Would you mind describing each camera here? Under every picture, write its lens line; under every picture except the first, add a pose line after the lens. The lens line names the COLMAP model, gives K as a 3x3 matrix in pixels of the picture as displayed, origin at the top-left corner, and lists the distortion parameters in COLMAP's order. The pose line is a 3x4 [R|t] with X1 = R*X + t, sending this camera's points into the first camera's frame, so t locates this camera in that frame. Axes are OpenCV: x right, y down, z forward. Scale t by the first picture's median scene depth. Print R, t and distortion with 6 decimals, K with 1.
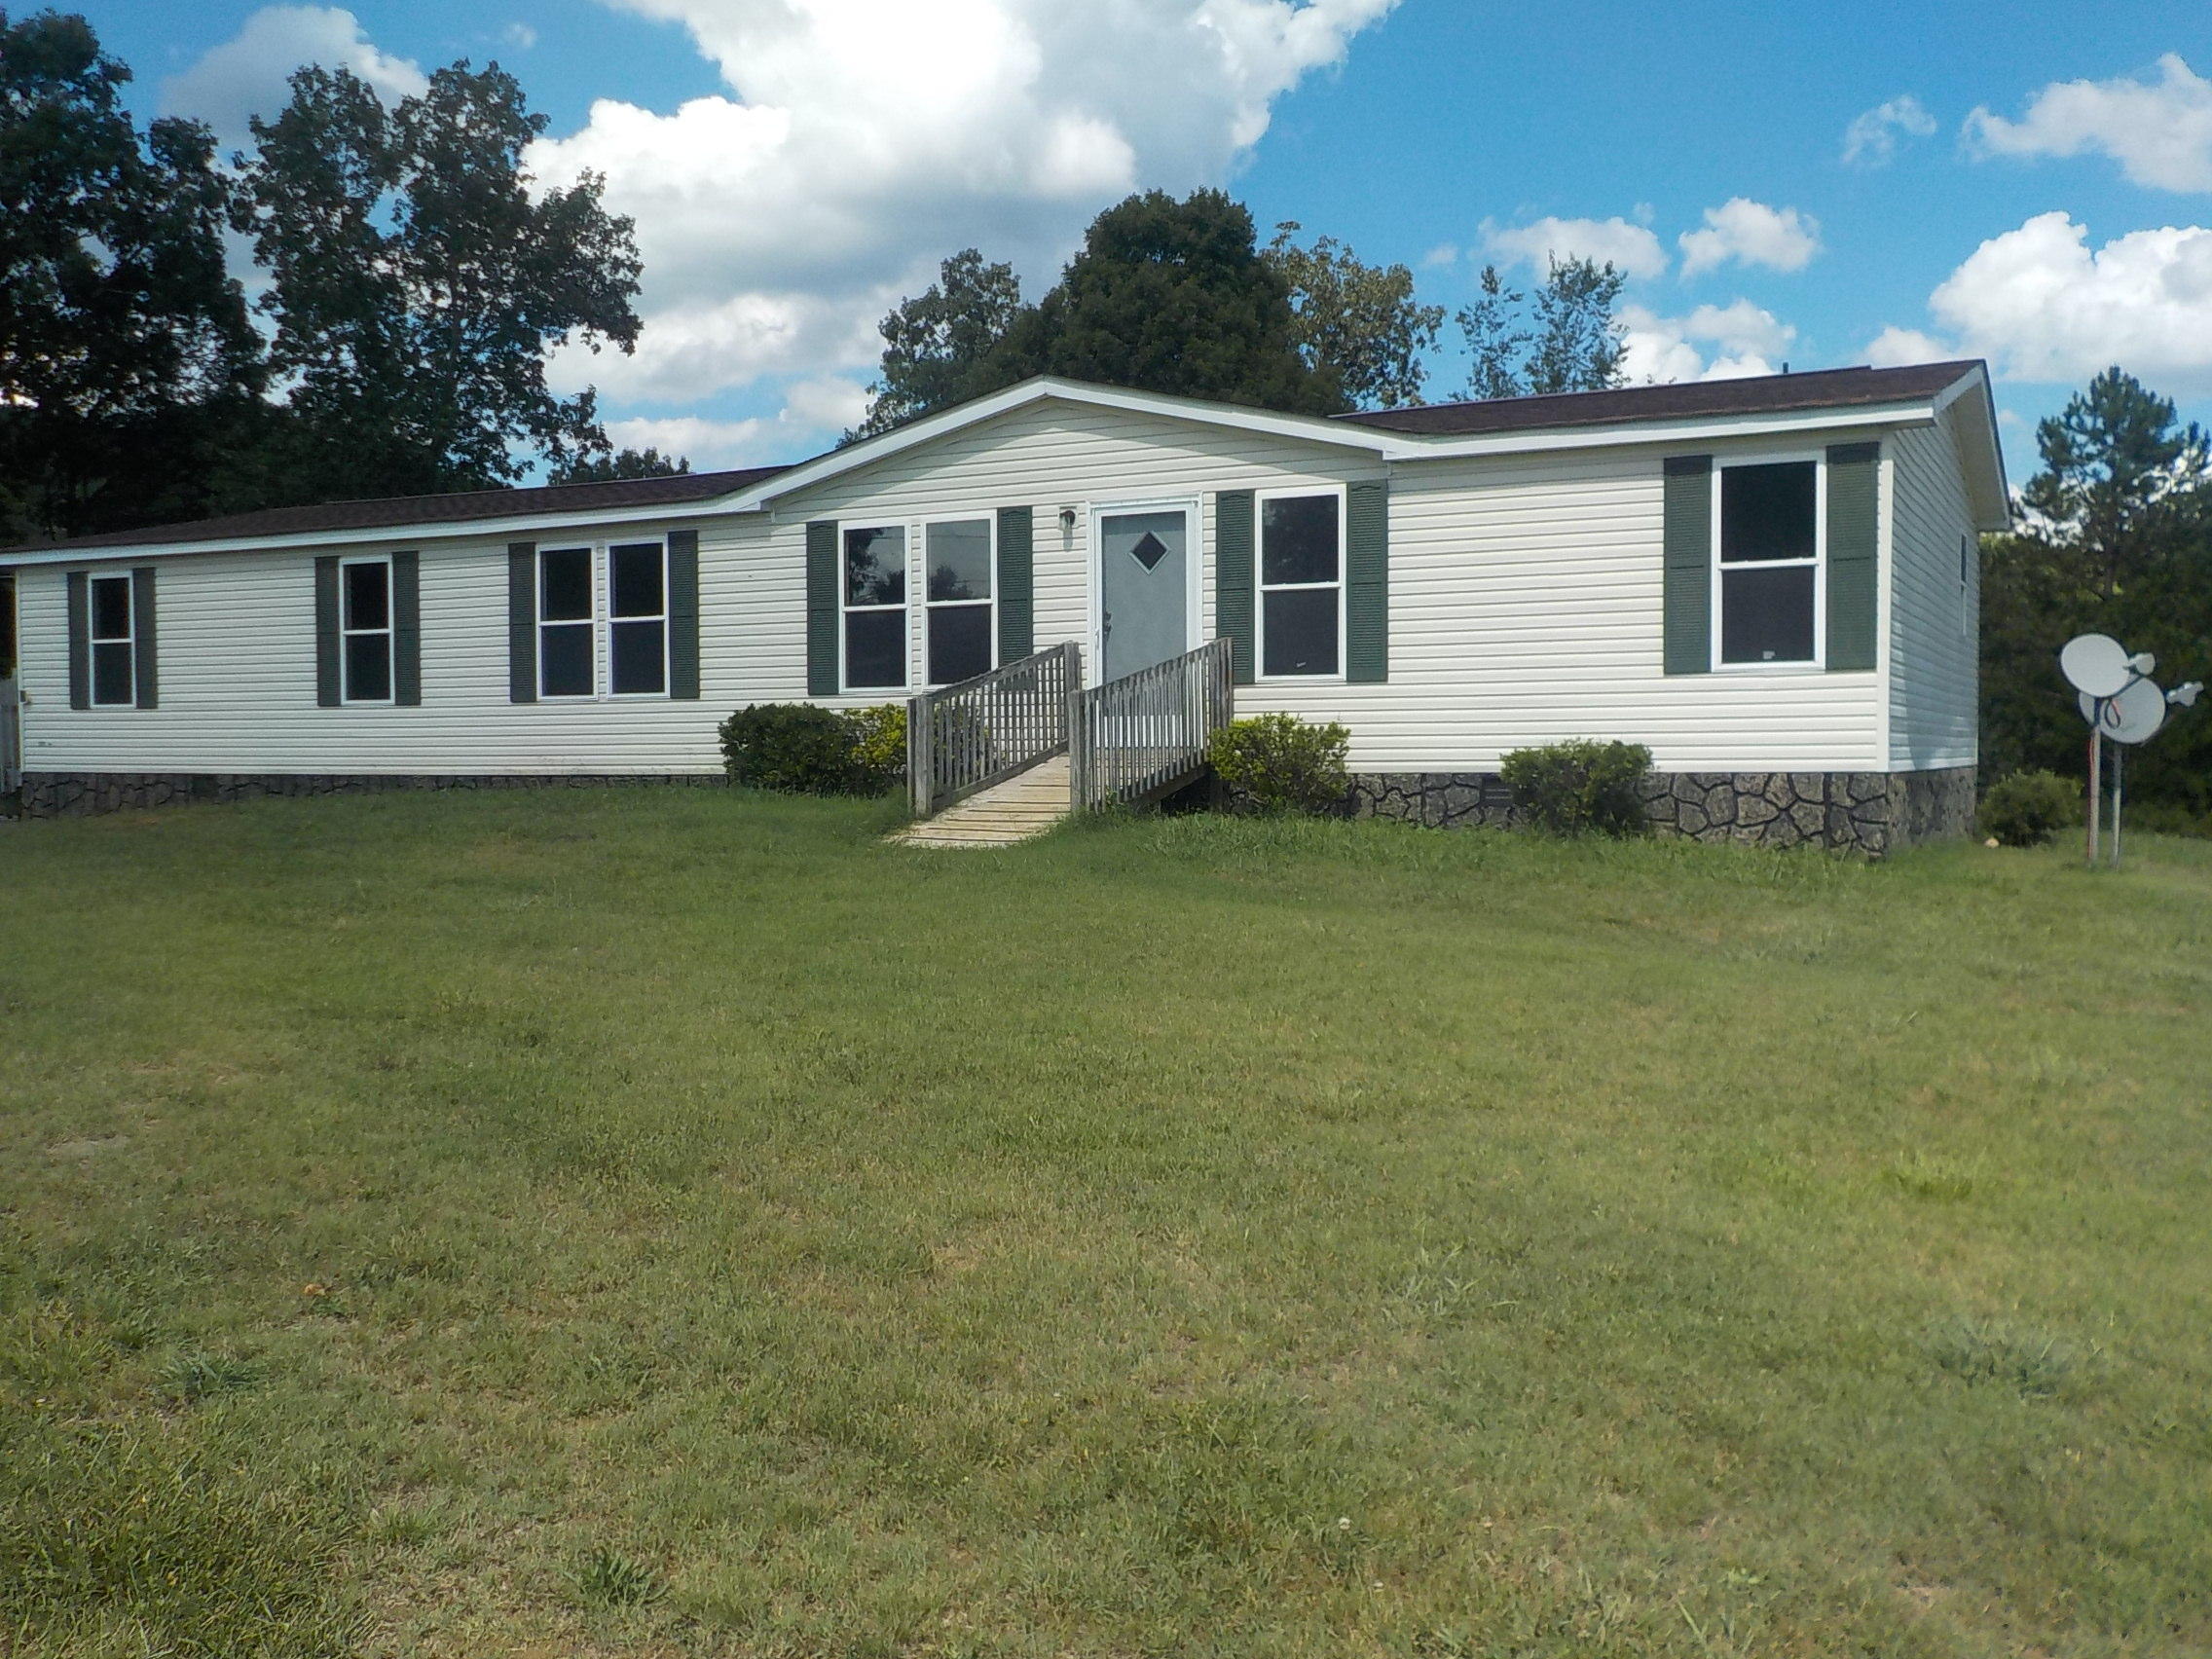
lens RADIAL K [[2022.6, 0, 1089.4], [0, 2022.6, 827.2], [0, 0, 1]] dist [0.003411, 0.000000]
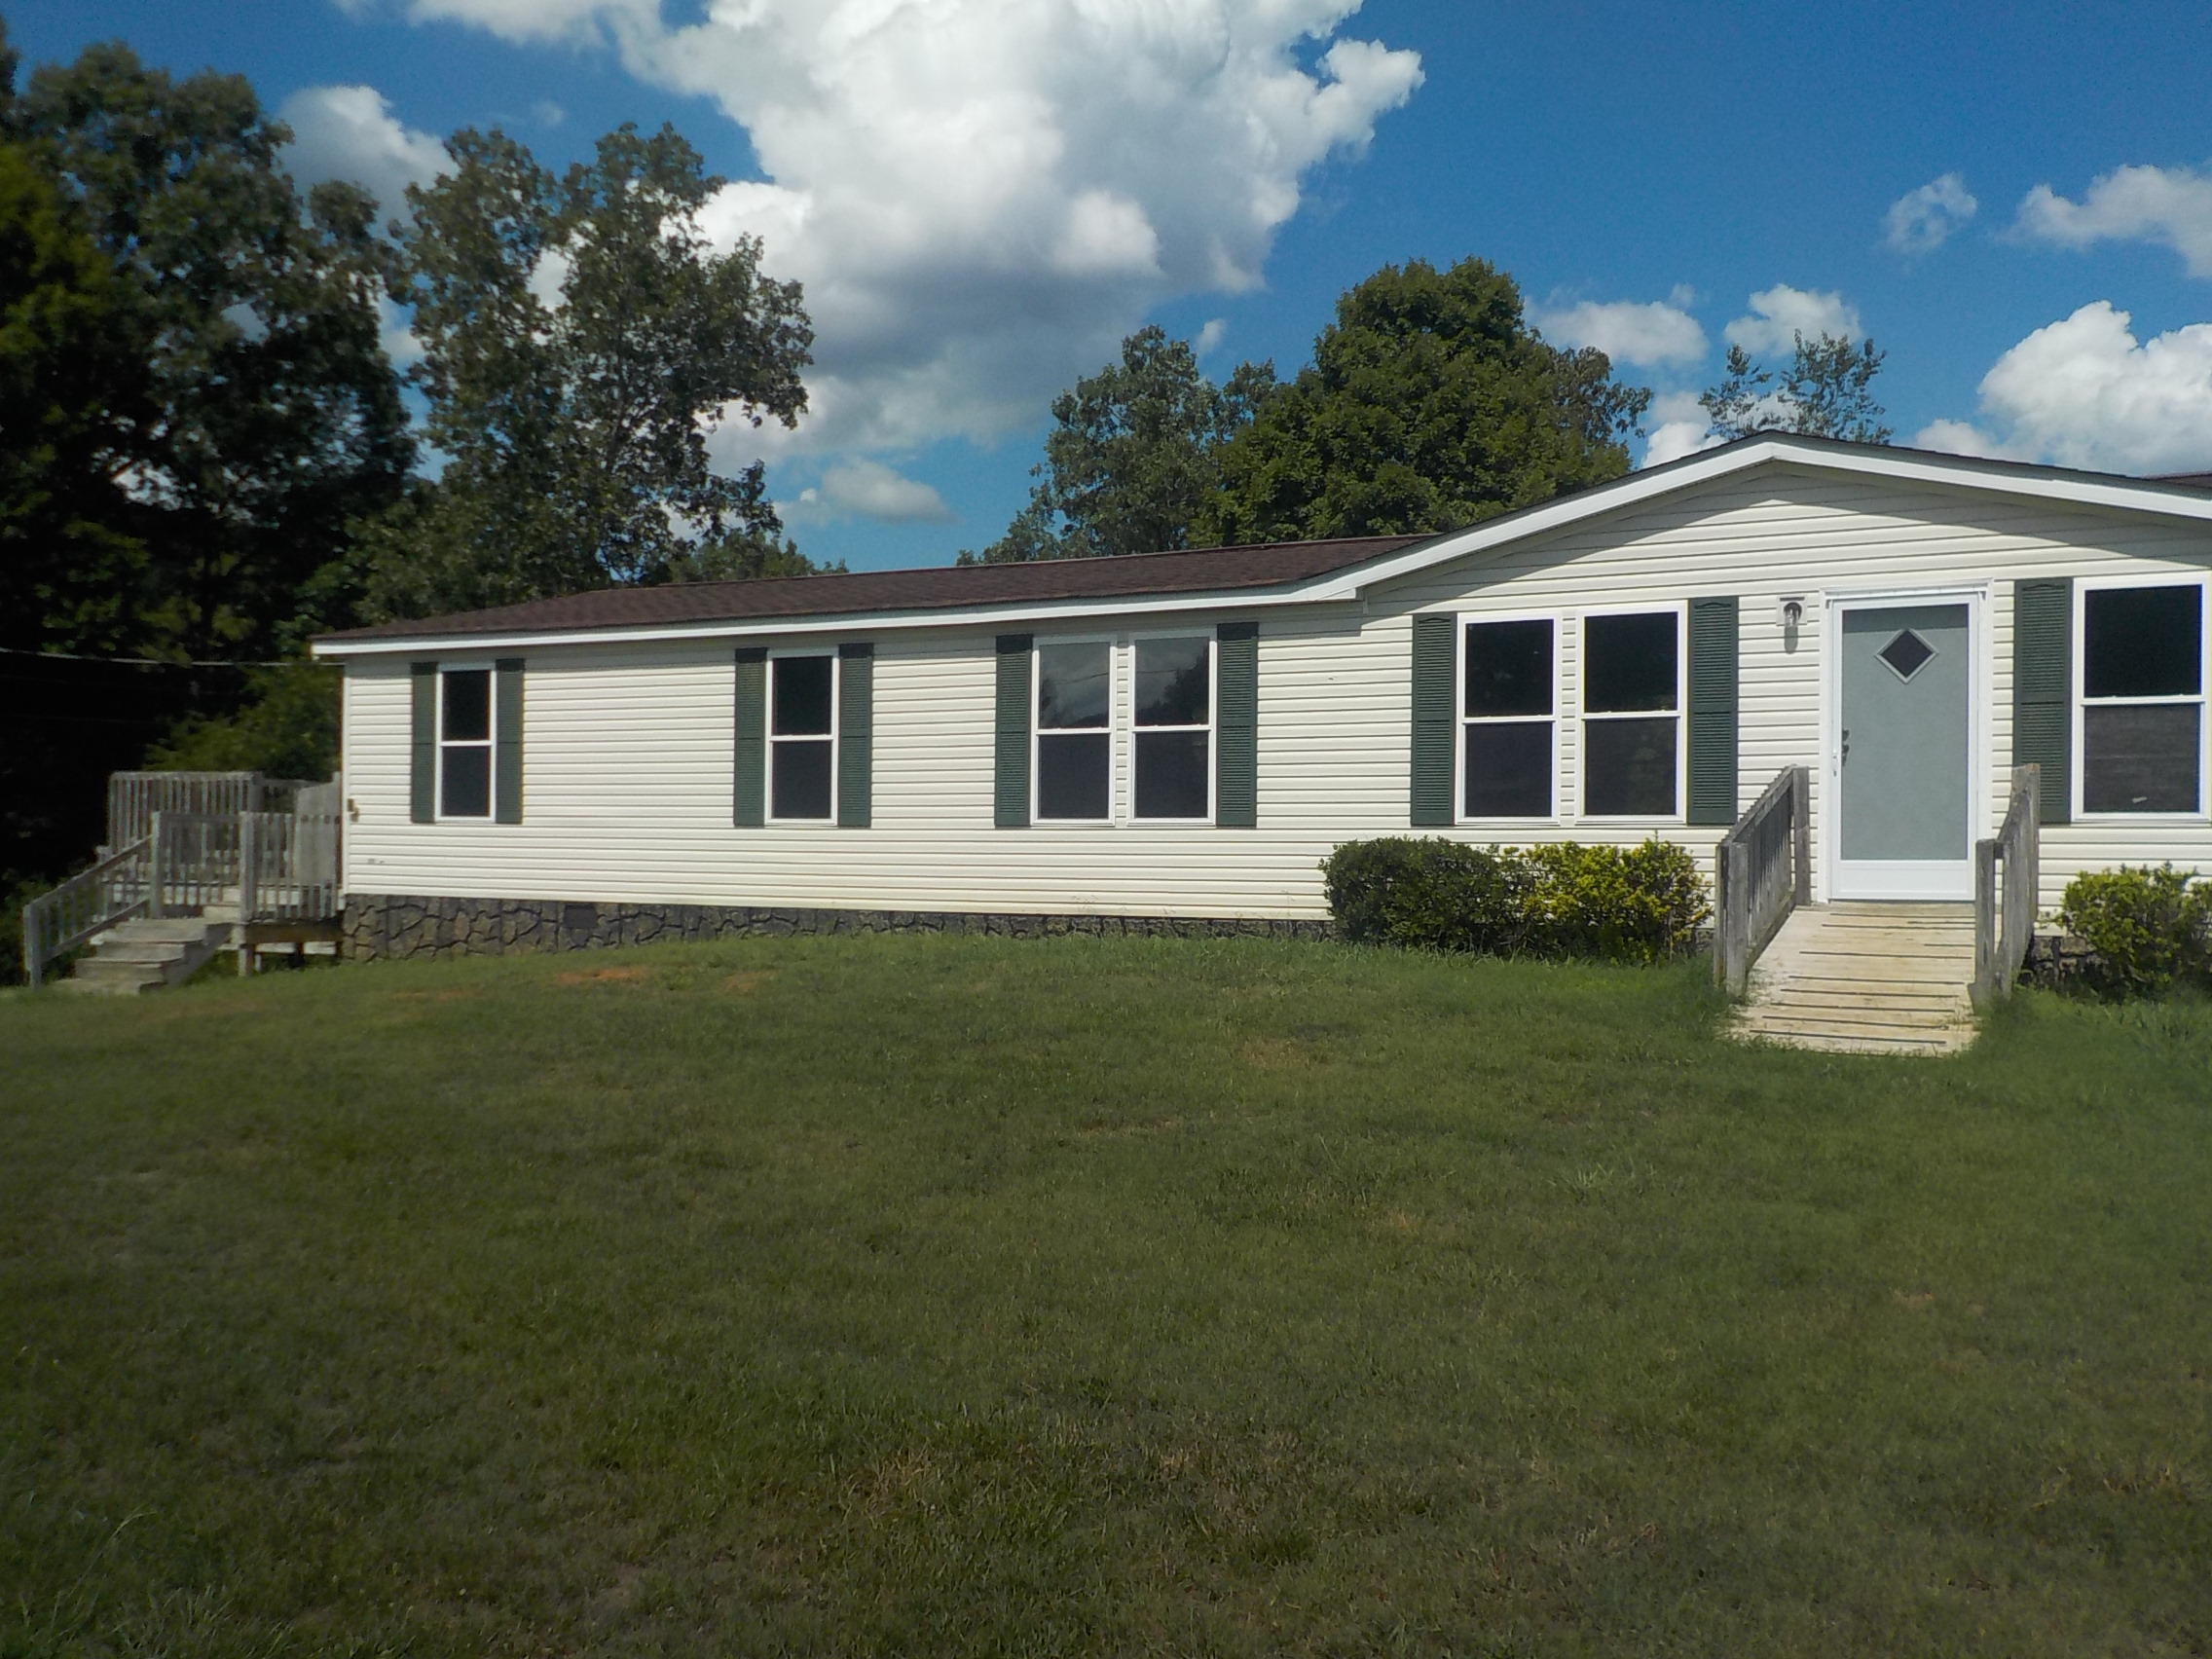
lens RADIAL K [[2022.6, 0, 1100.0], [0, 2022.6, 831.9], [0, 0, 1]] dist [0.003411, 0.000000]
pose [[0.999949, 0.009429, -0.003578, -0.230675], [-0.009565, 0.999150, -0.040099, -0.025044], [0.003197, 0.040132, 0.999189, 0.163282]]
